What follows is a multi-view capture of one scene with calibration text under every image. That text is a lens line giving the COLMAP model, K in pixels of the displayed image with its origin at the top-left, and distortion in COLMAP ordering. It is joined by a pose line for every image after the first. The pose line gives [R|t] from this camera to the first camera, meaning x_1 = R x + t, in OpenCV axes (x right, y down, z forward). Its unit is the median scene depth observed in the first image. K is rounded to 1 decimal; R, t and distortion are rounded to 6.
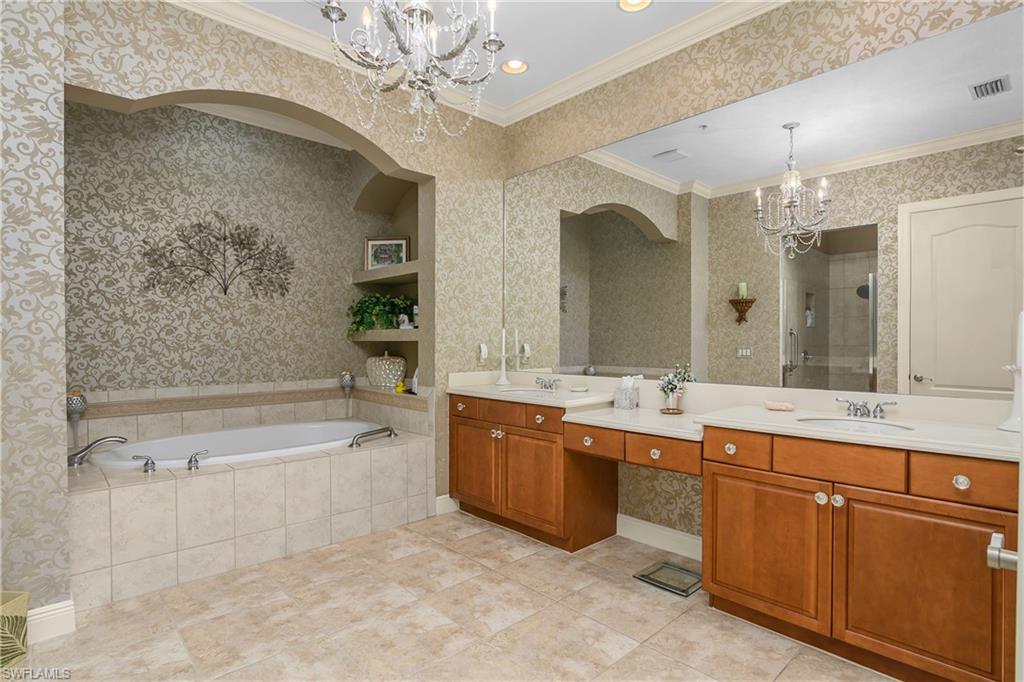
lens RADIAL K [[512.0, 0, 492.1], [0, 512.0, 342.2], [0, 0, 1]] dist [-0.026686, 0.008750]
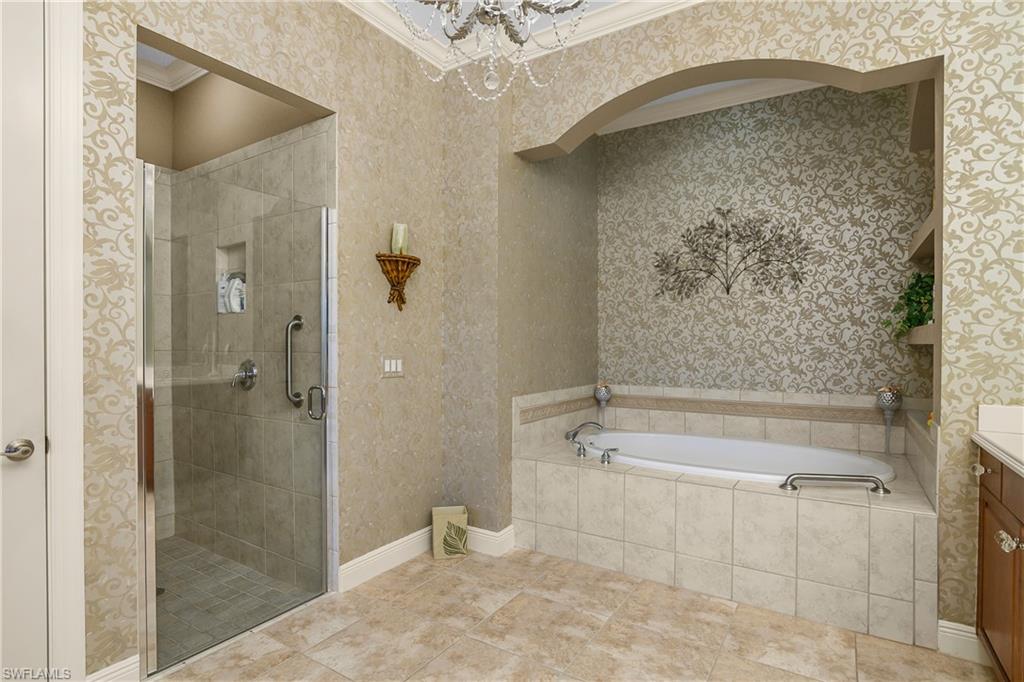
lens RADIAL K [[512.0, 0, 513.4], [0, 512.0, 343.4], [0, 0, 1]] dist [-0.026686, 0.008750]
pose [[0.278047, 0.002744, -0.960563, 0.281329], [-0.004780, 0.999987, 0.001473, -0.002047], [0.960555, 0.004182, 0.278057, 0.370145]]
